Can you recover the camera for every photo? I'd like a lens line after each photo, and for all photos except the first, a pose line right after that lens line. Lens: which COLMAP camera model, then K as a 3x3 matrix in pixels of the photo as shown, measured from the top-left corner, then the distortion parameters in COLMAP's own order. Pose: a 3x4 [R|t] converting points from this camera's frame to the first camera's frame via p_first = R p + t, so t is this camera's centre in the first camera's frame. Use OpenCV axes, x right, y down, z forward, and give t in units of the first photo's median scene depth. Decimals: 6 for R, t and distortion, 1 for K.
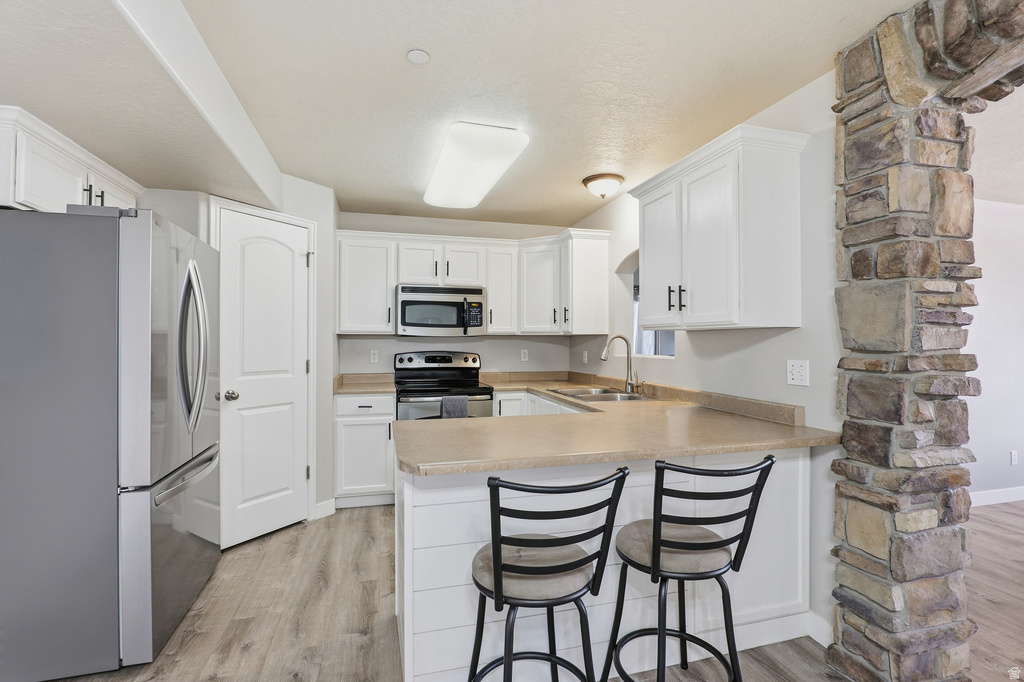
lens RADIAL K [[481.0, 0, 508.4], [0, 481.0, 339.2], [0, 0, 1]] dist [-0.018049, 0.002016]
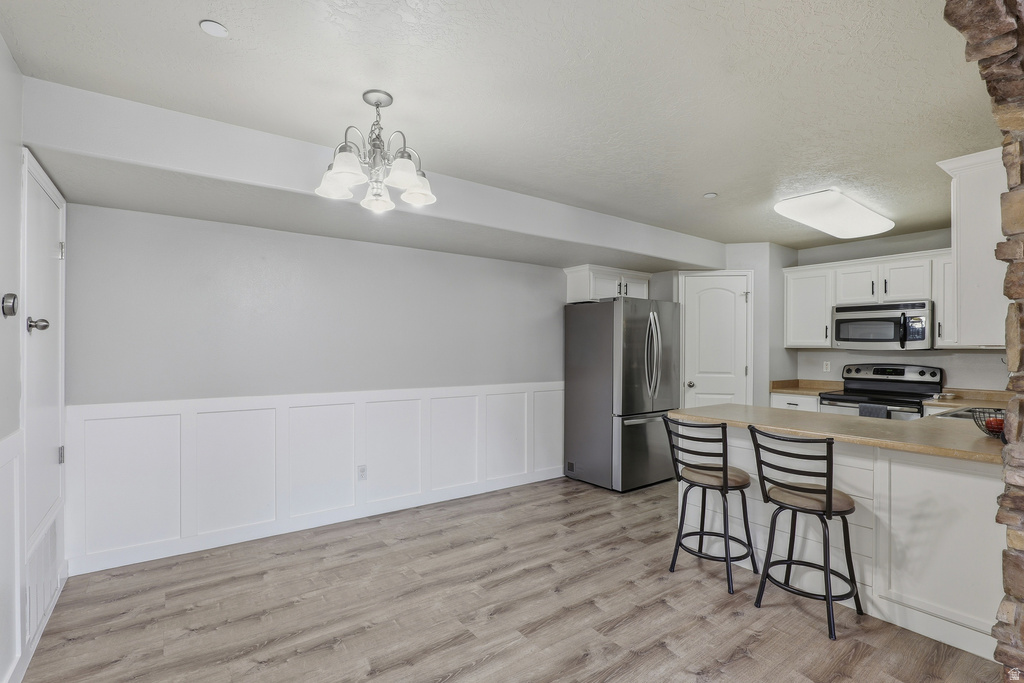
lens RADIAL K [[481.0, 0, 512.4], [0, 481.0, 347.9], [0, 0, 1]] dist [-0.018049, 0.002016]
pose [[0.355003, 0.001080, -0.934865, 0.901631], [-0.001023, 0.999999, 0.000766, -0.016816], [0.934865, 0.000684, 0.355004, -0.238388]]
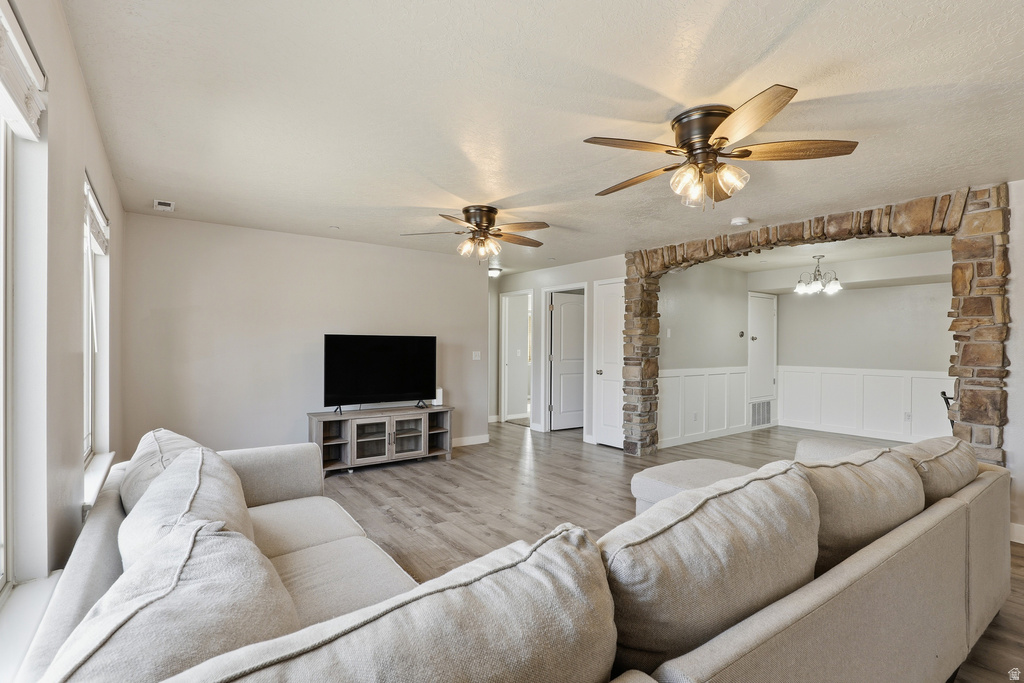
lens RADIAL K [[481.0, 0, 515.6], [0, 481.0, 342.9], [0, 0, 1]] dist [-0.018049, 0.002016]
pose [[-0.928404, -0.014191, -0.371300, 2.289220], [-0.011605, 0.999890, -0.009199, 0.013091], [0.371390, -0.004232, -0.928467, 1.457920]]
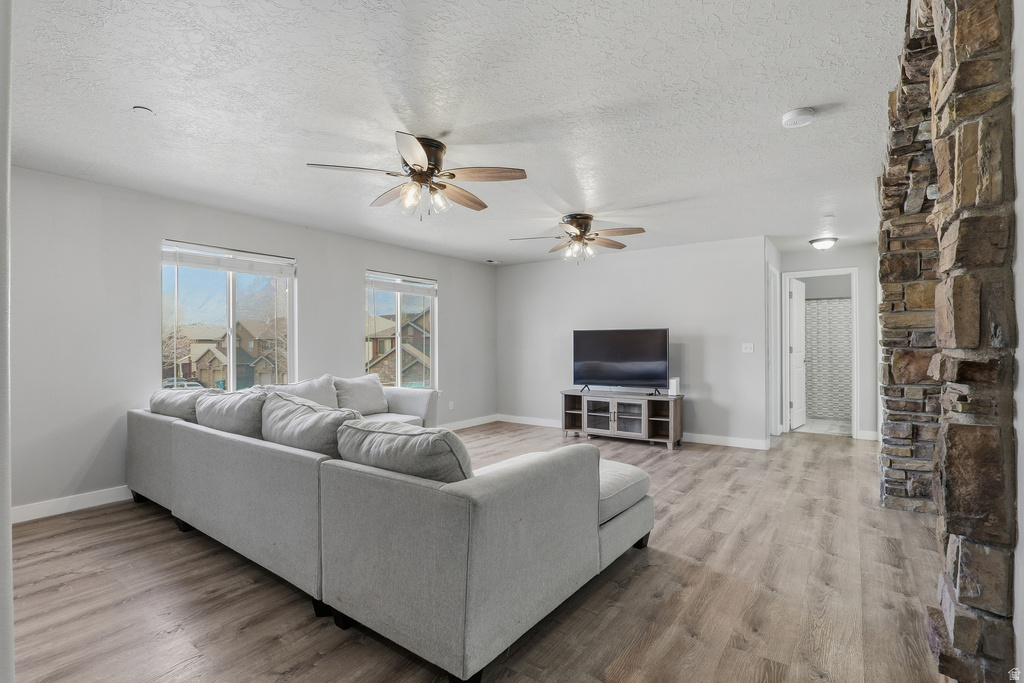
lens RADIAL K [[481.0, 0, 515.1], [0, 481.0, 345.9], [0, 0, 1]] dist [-0.018049, 0.002016]
pose [[-0.637484, -0.001381, 0.770462, 0.568906], [-0.001888, 0.999998, 0.000230, 0.048230], [-0.770461, -0.001308, -0.637486, 1.297112]]
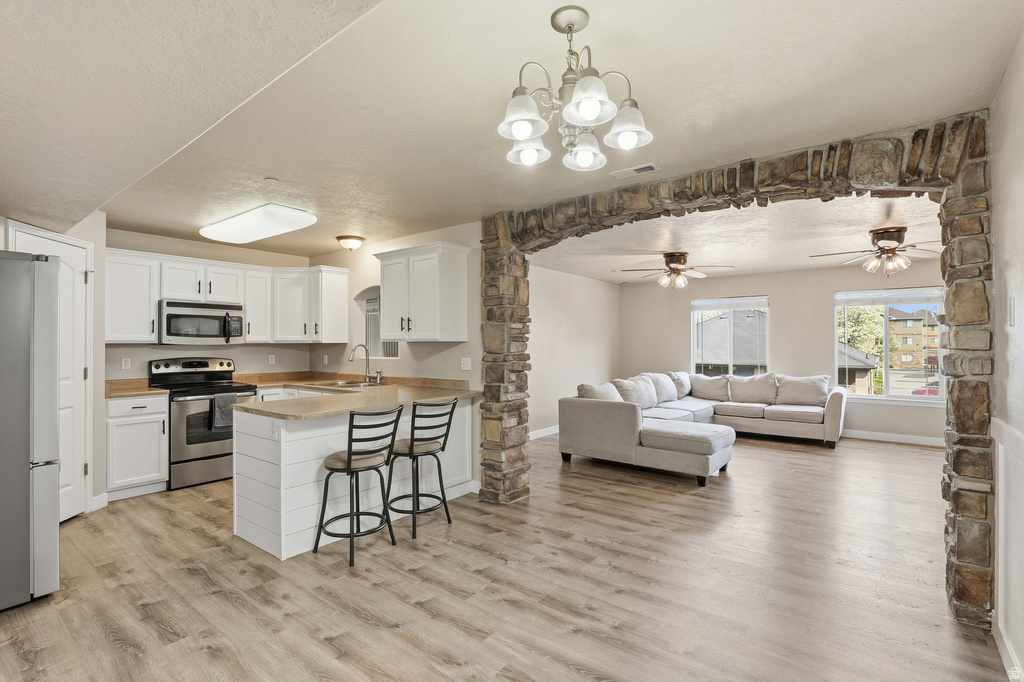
lens RADIAL K [[481.0, 0, 514.1], [0, 481.0, 341.6], [0, 0, 1]] dist [-0.018049, 0.002016]
pose [[0.796154, -0.001014, 0.605093, -0.383840], [0.001481, 0.999999, -0.000272, -0.019472], [-0.605092, 0.001112, 0.796155, -0.617098]]
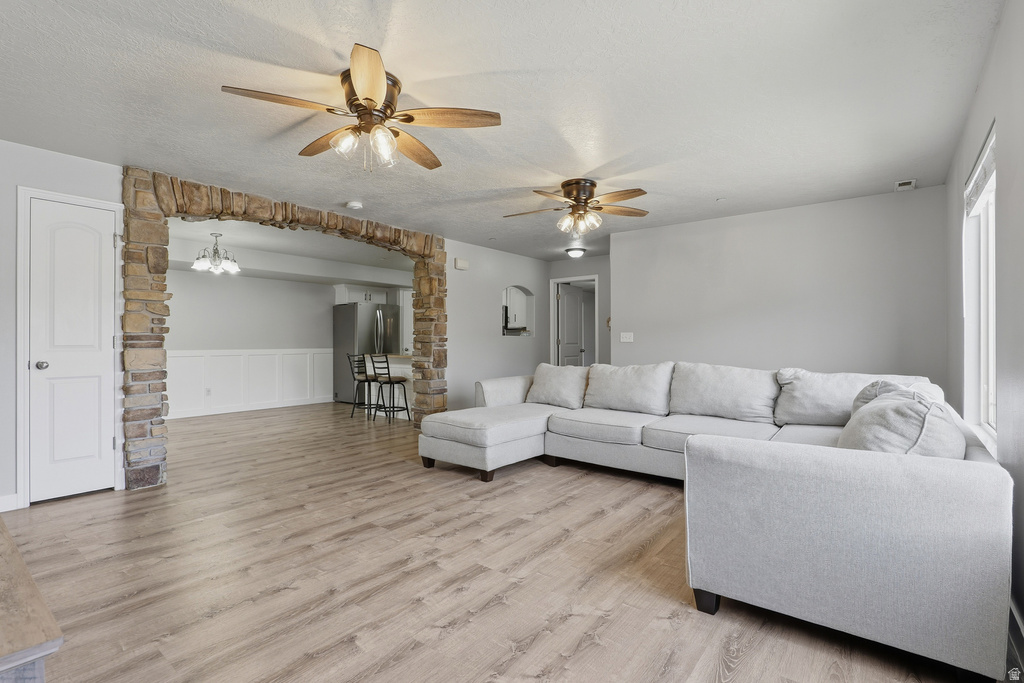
lens RADIAL K [[481.0, 0, 508.8], [0, 481.0, 342.1], [0, 0, 1]] dist [-0.018049, 0.002016]
pose [[0.589971, -0.003771, -0.807416, 2.744521], [0.006958, 0.999976, 0.000413, 0.081502], [0.807394, -0.005861, 0.589983, -0.385772]]
